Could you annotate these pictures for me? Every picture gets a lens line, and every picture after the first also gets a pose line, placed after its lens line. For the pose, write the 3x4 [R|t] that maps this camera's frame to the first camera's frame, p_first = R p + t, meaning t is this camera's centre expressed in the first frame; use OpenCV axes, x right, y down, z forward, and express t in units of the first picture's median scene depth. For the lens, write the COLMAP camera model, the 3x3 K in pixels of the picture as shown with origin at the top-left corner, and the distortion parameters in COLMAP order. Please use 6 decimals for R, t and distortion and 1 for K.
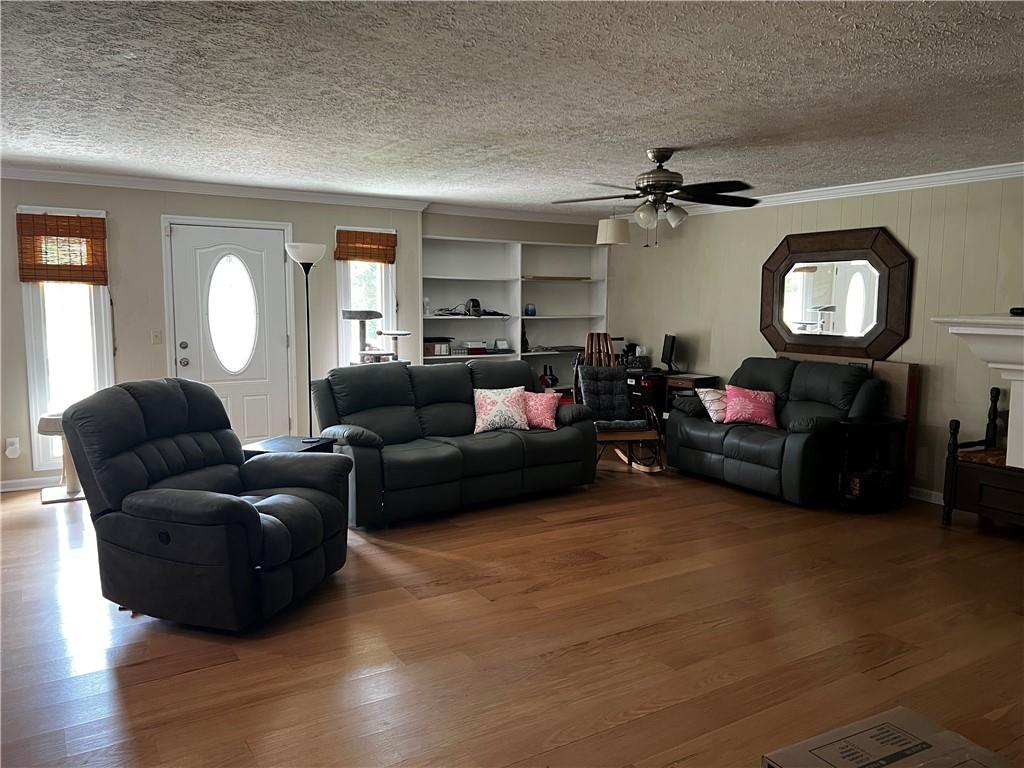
lens RADIAL K [[769.1, 0, 515.8], [0, 769.1, 383.6], [0, 0, 1]] dist [0.056482, -0.077299]
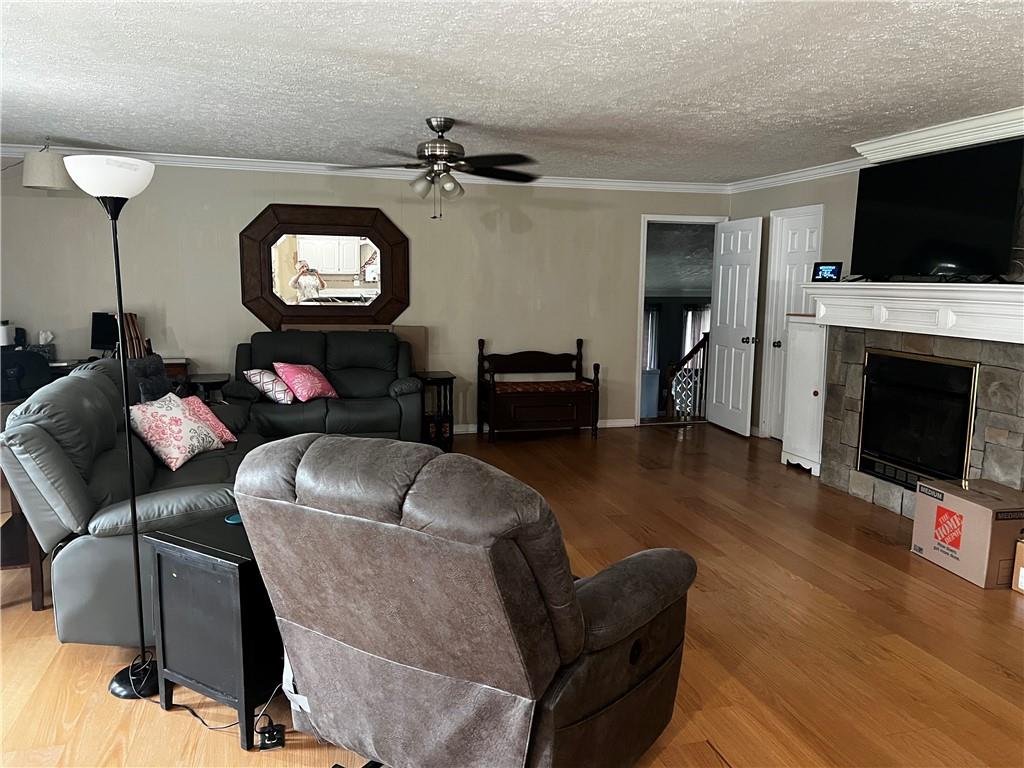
lens RADIAL K [[769.1, 0, 515.8], [0, 769.1, 383.6], [0, 0, 1]] dist [0.056482, -0.077299]
pose [[0.260732, -0.133222, 0.956175, -0.596182], [0.089583, 0.989498, 0.113437, -0.058117], [-0.961246, 0.056081, 0.269928, 0.515631]]
